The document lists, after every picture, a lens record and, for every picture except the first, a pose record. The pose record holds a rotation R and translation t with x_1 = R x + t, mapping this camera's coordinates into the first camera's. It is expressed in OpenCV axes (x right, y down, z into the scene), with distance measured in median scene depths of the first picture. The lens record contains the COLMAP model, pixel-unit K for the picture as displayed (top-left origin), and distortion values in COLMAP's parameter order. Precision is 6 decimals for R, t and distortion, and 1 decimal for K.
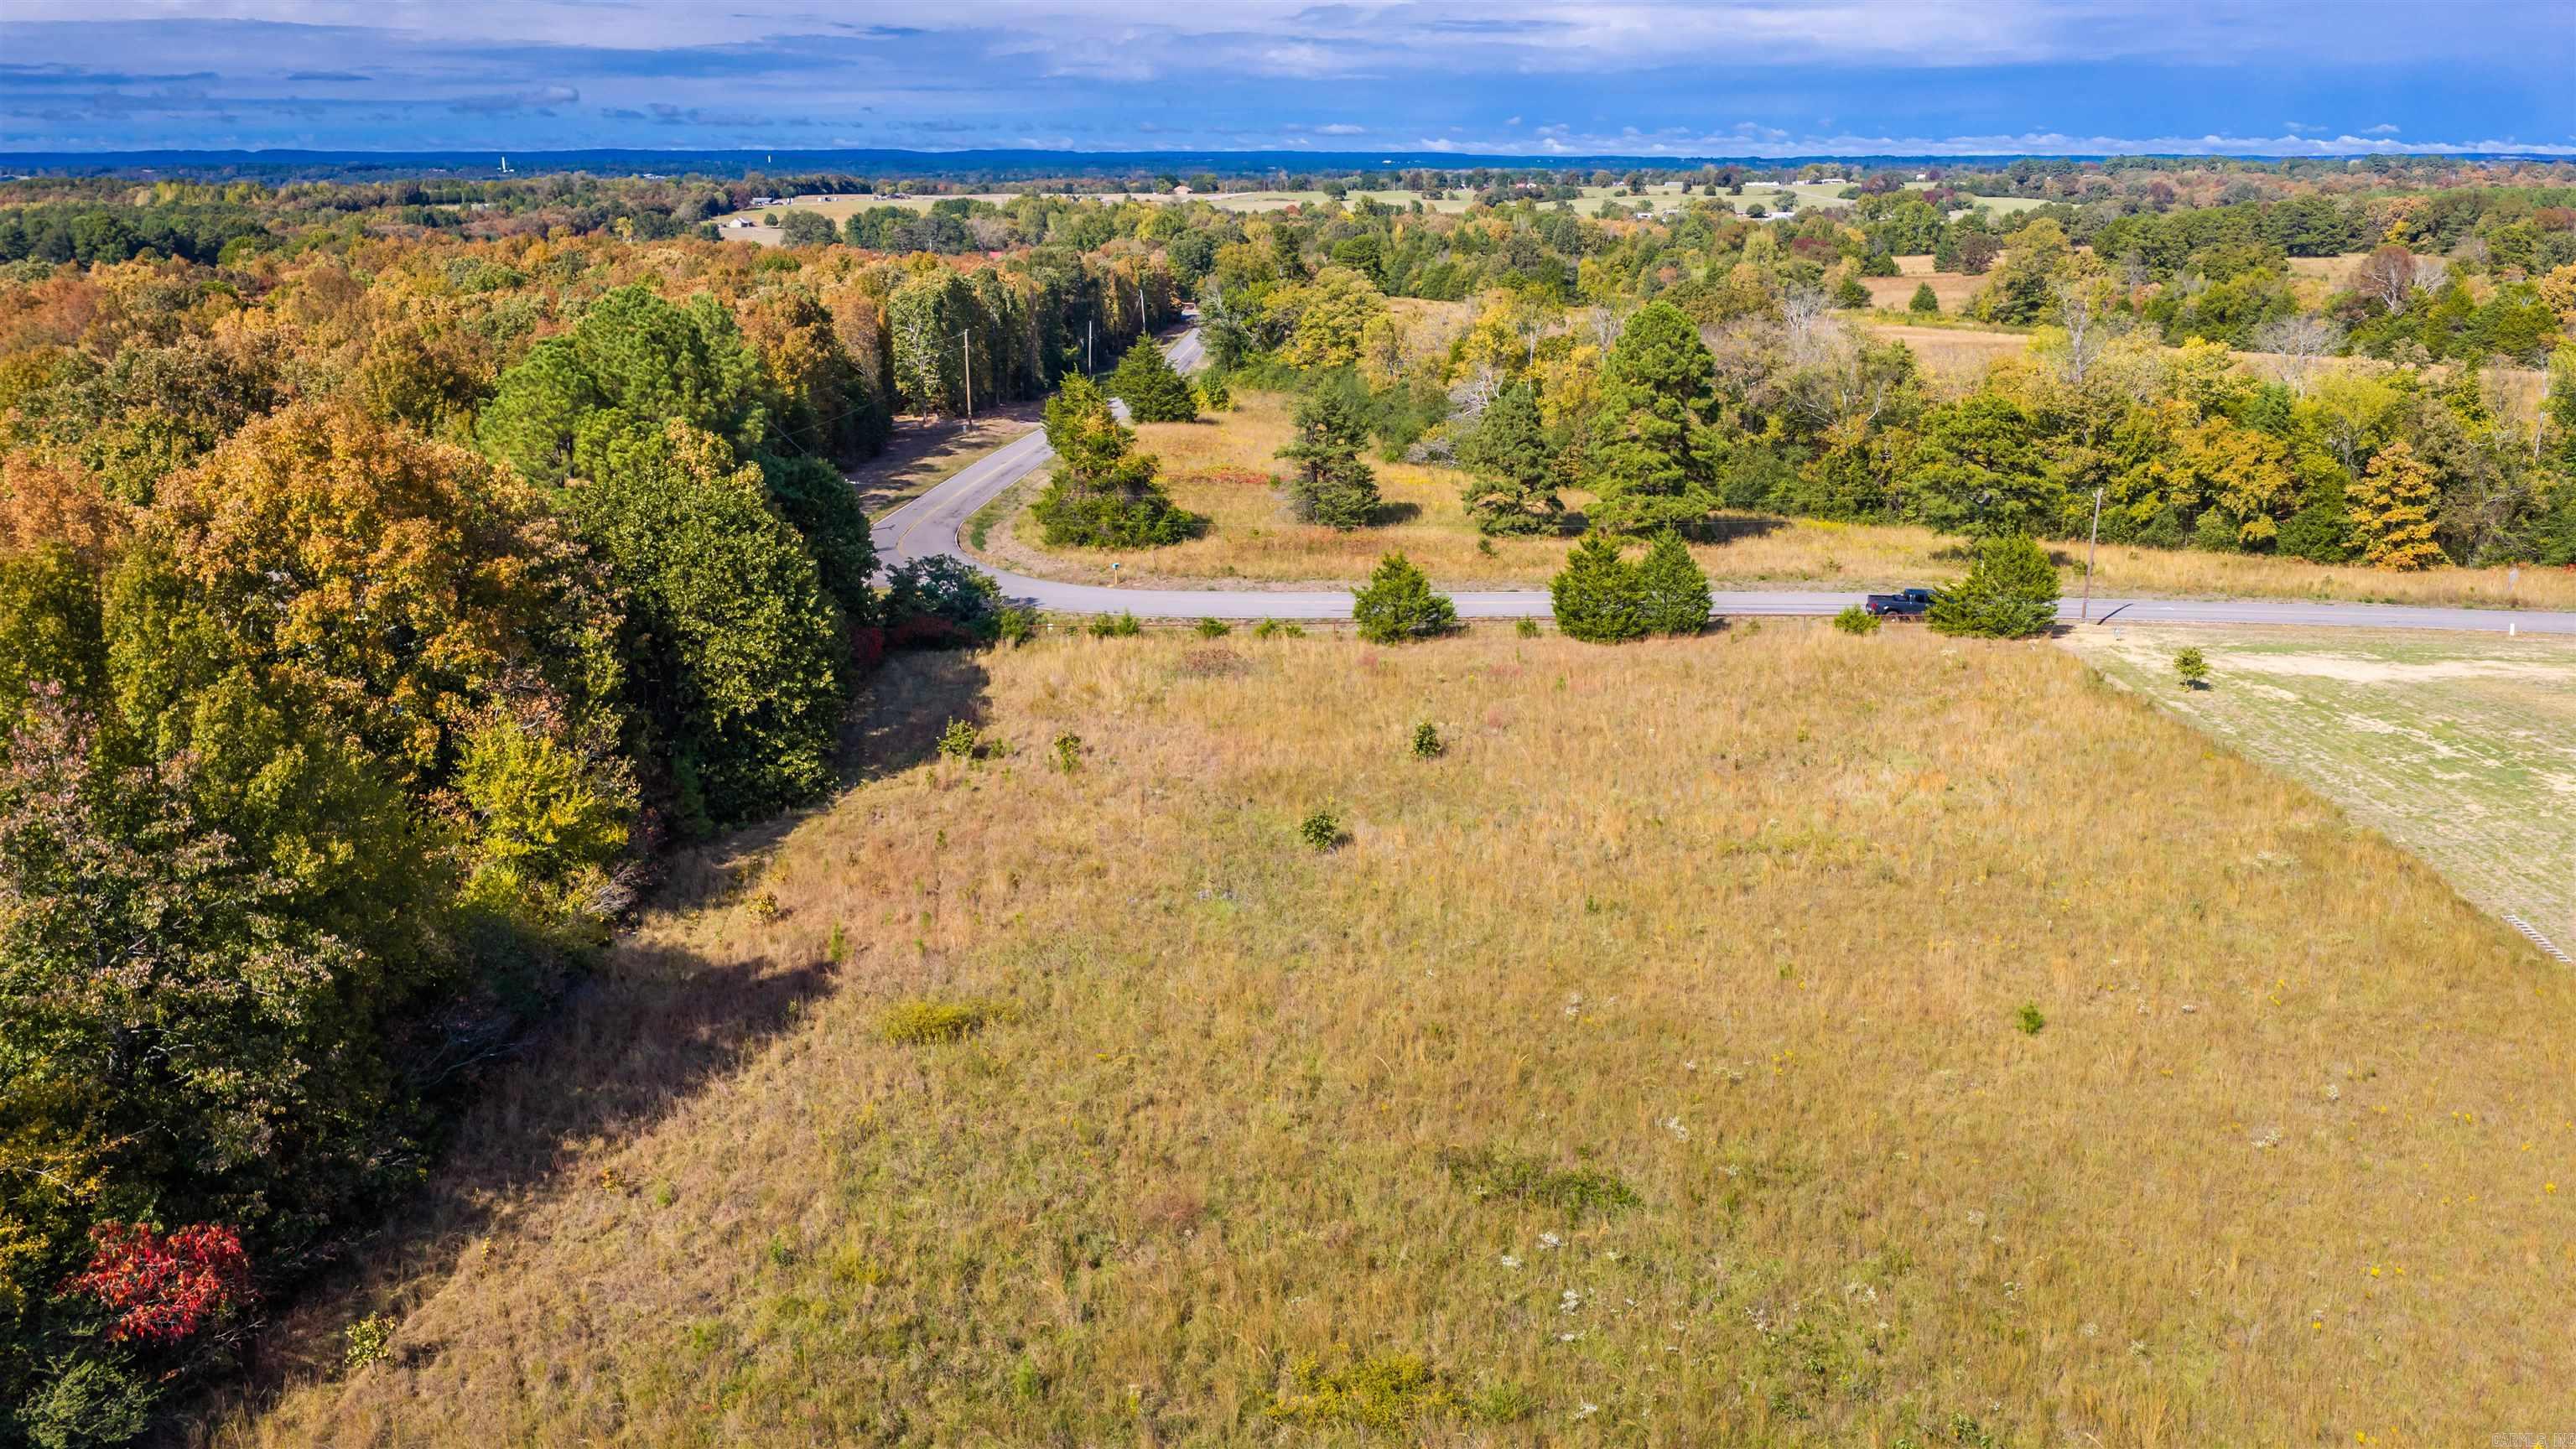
lens RADIAL K [[2125.2, 0, 1291.9], [0, 2125.2, 711.2], [0, 0, 1]] dist [0.027621, -0.062734]
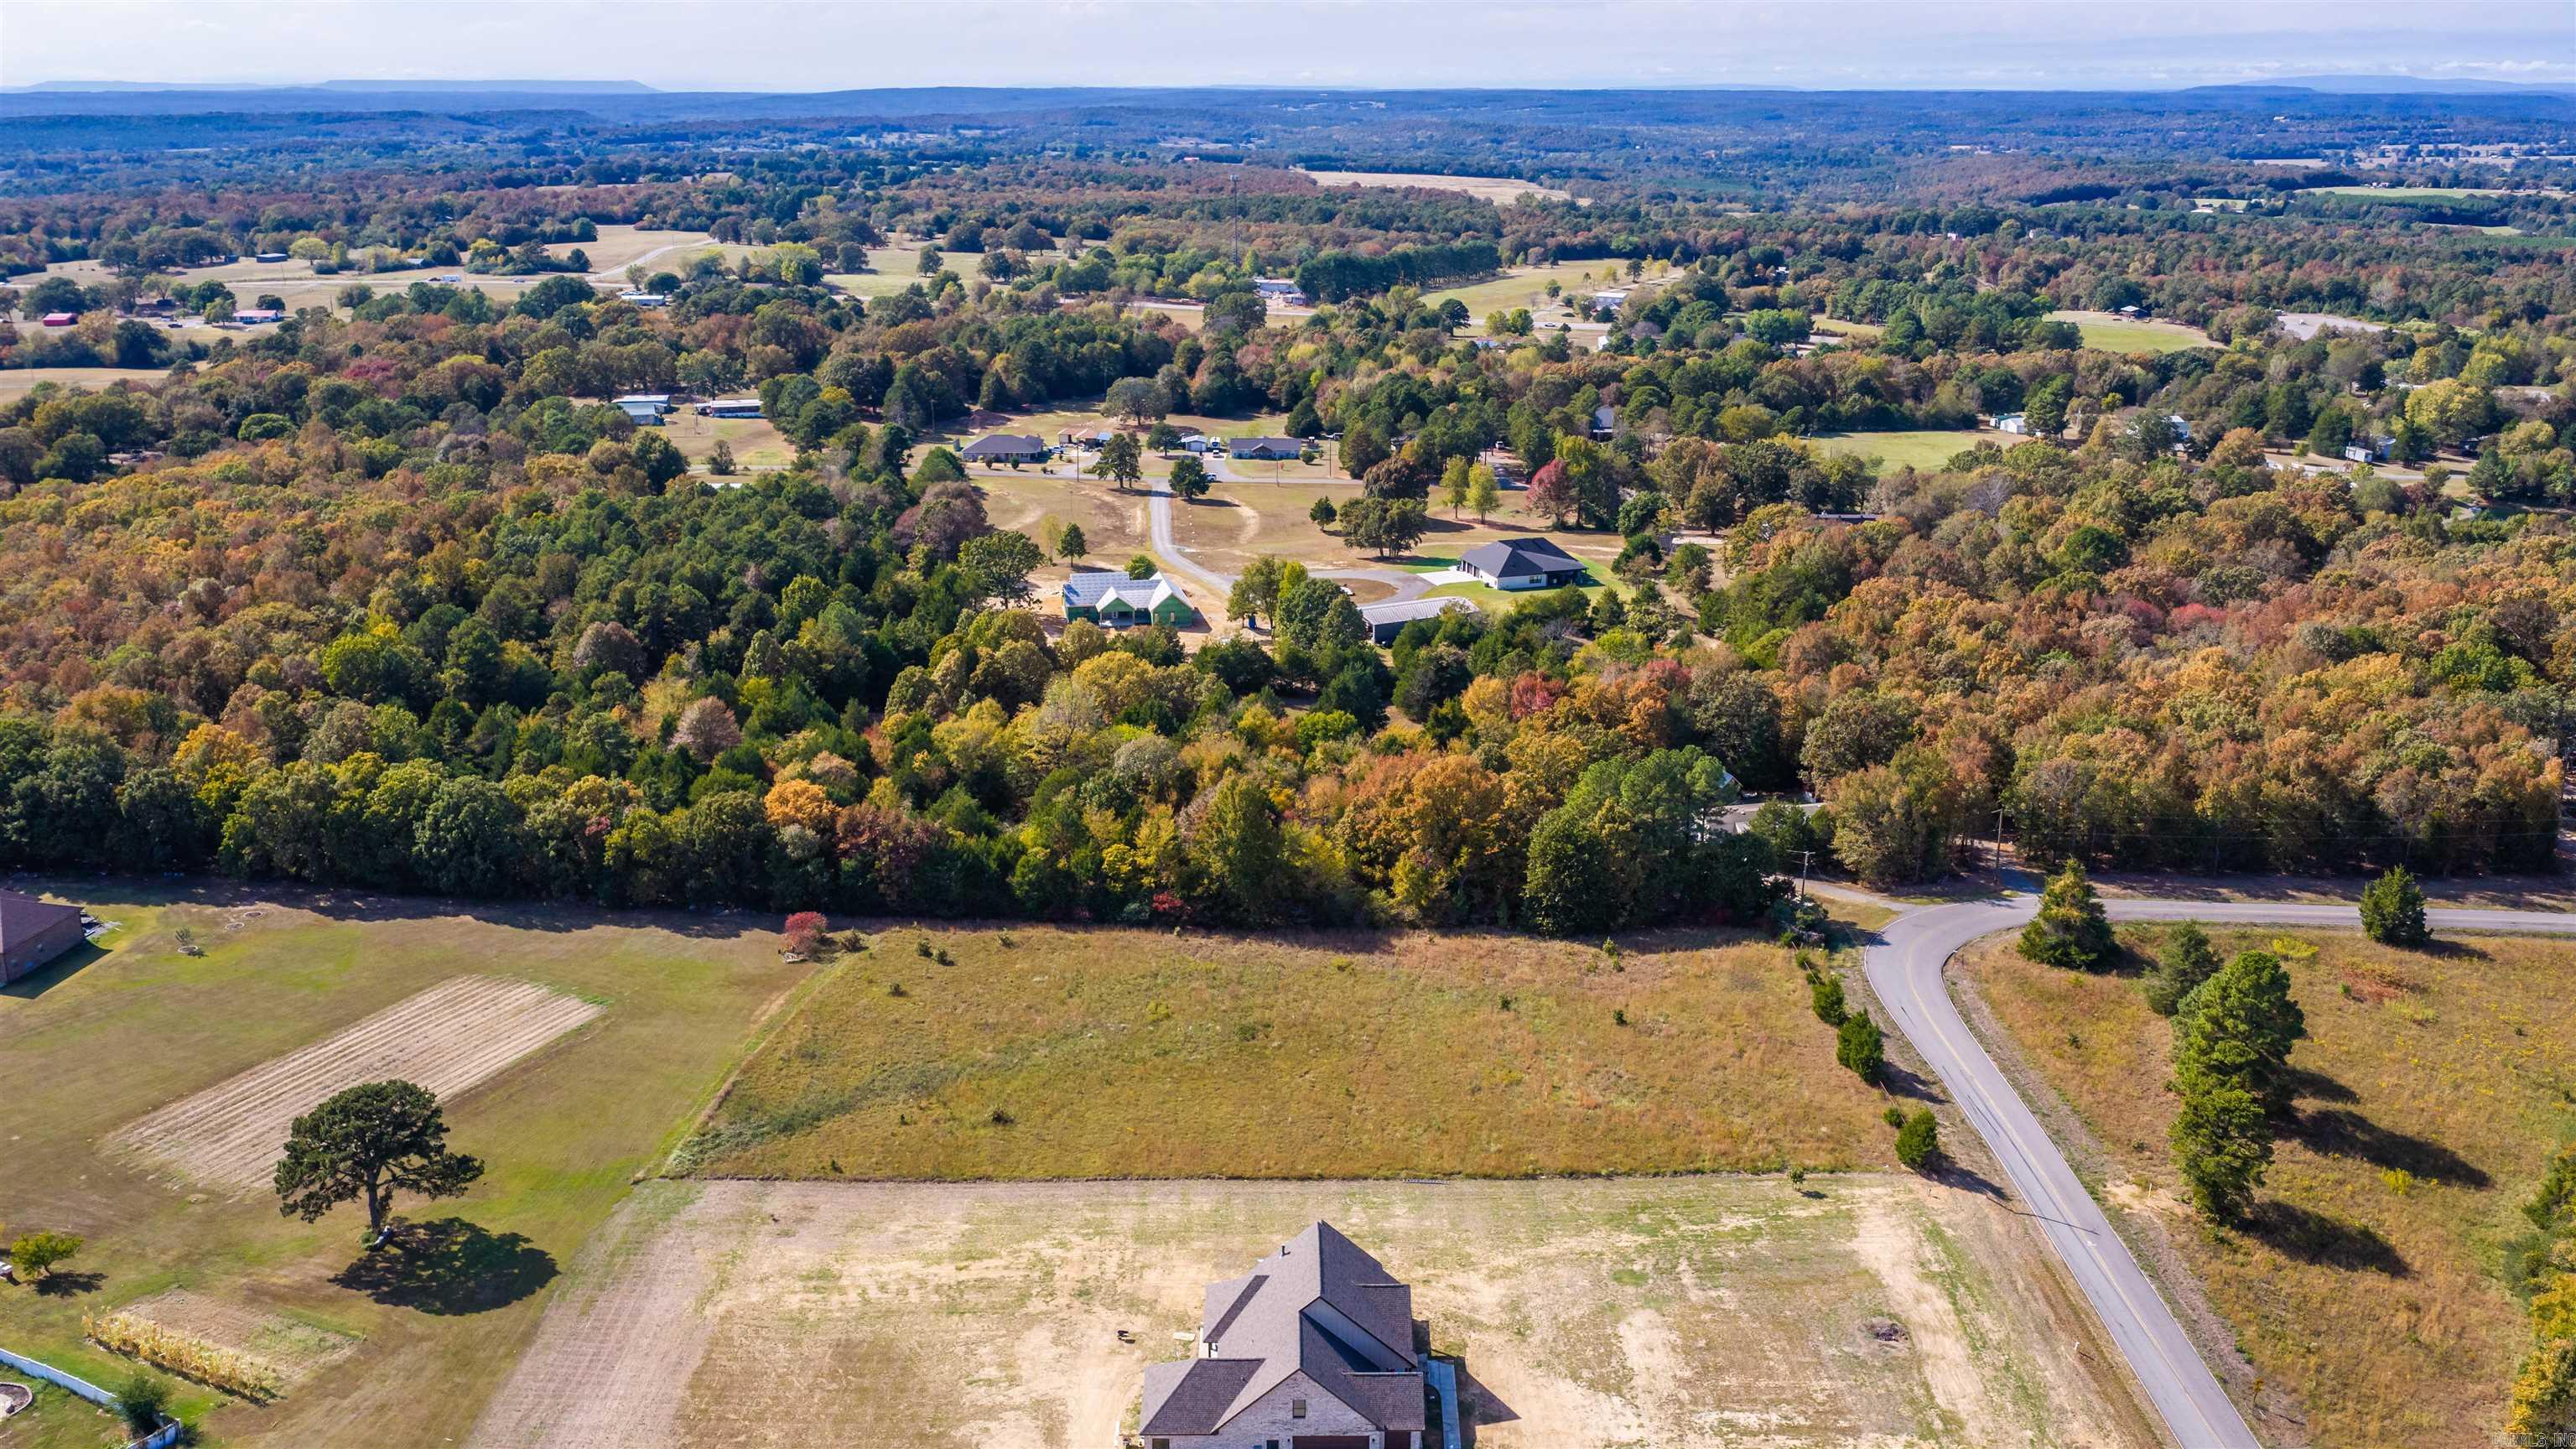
lens RADIAL K [[2125.2, 0, 1298.3], [0, 2125.2, 727.9], [0, 0, 1]] dist [0.027621, -0.062734]
pose [[0.027632, 0.290356, -0.956520, 1.708365], [-0.251766, 0.928059, 0.274444, -0.648958], [0.967394, 0.233236, 0.098746, 0.237295]]
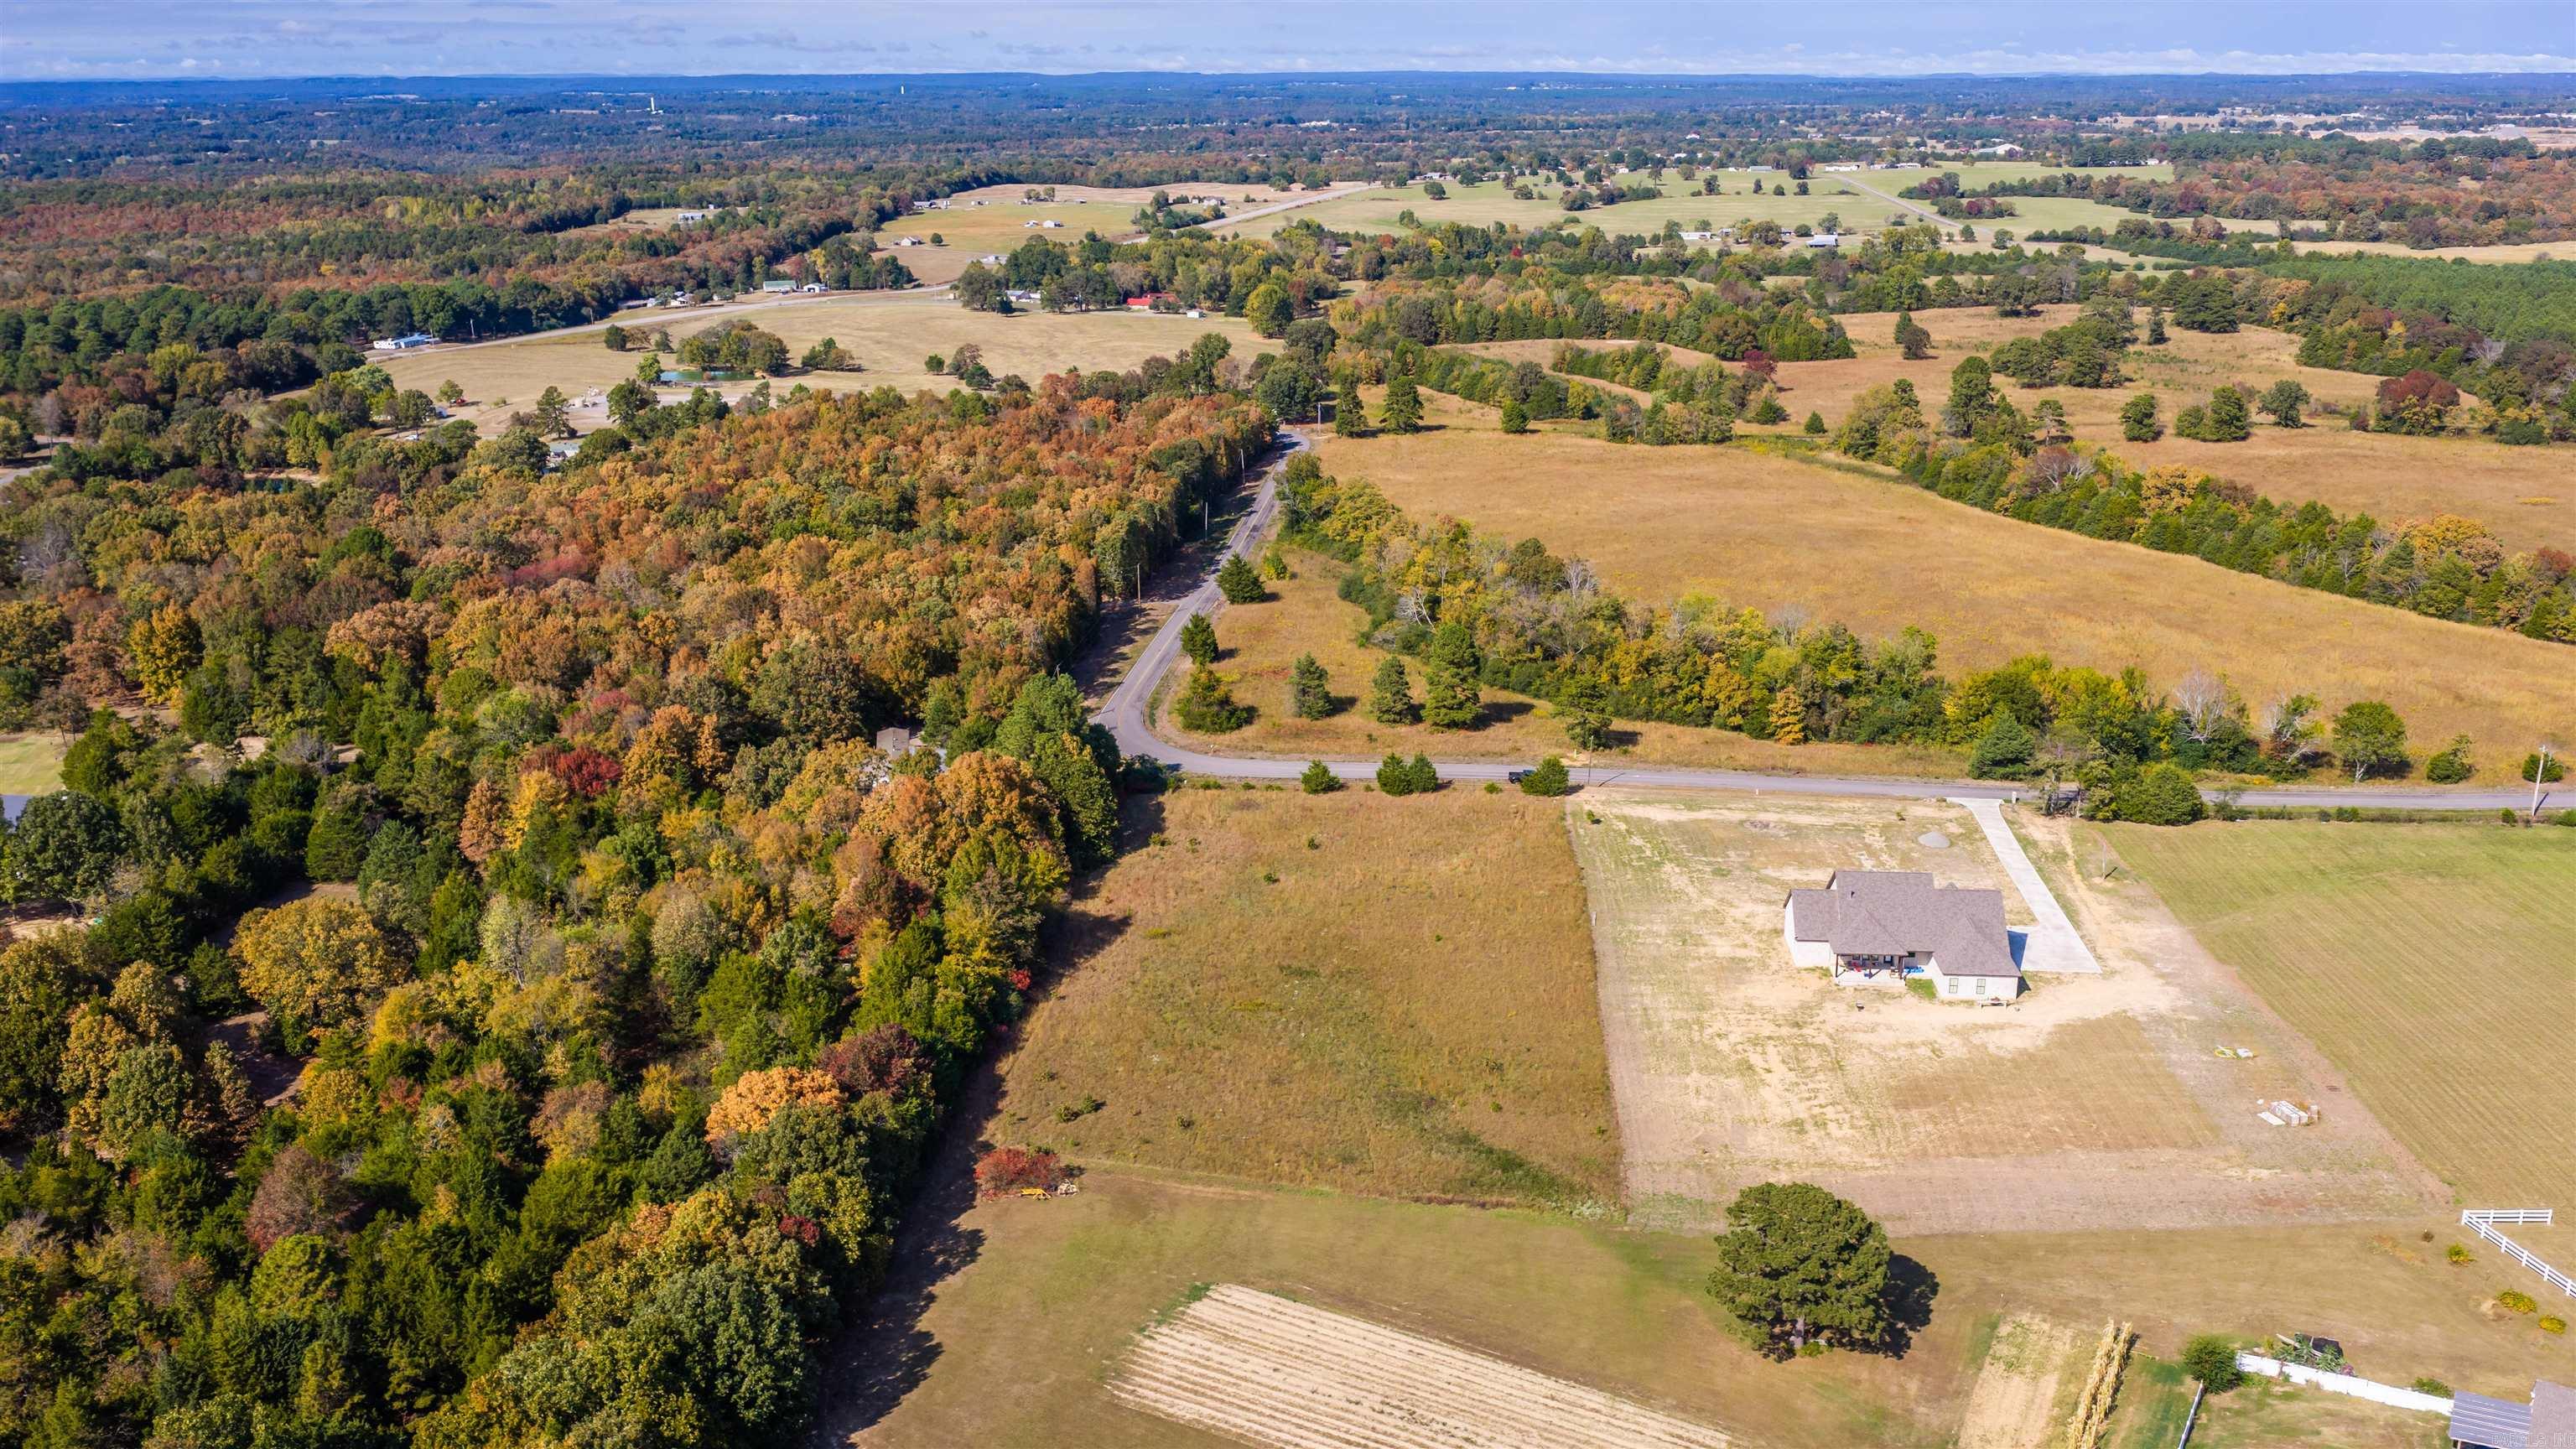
lens RADIAL K [[2125.2, 0, 1279.6], [0, 2125.2, 741.0], [0, 0, 1]] dist [0.027621, -0.062734]
pose [[0.998007, 0.013284, -0.061689, 0.149148], [-0.010061, 0.998583, 0.052265, -0.212528], [0.062296, -0.051541, 0.996726, -1.472343]]
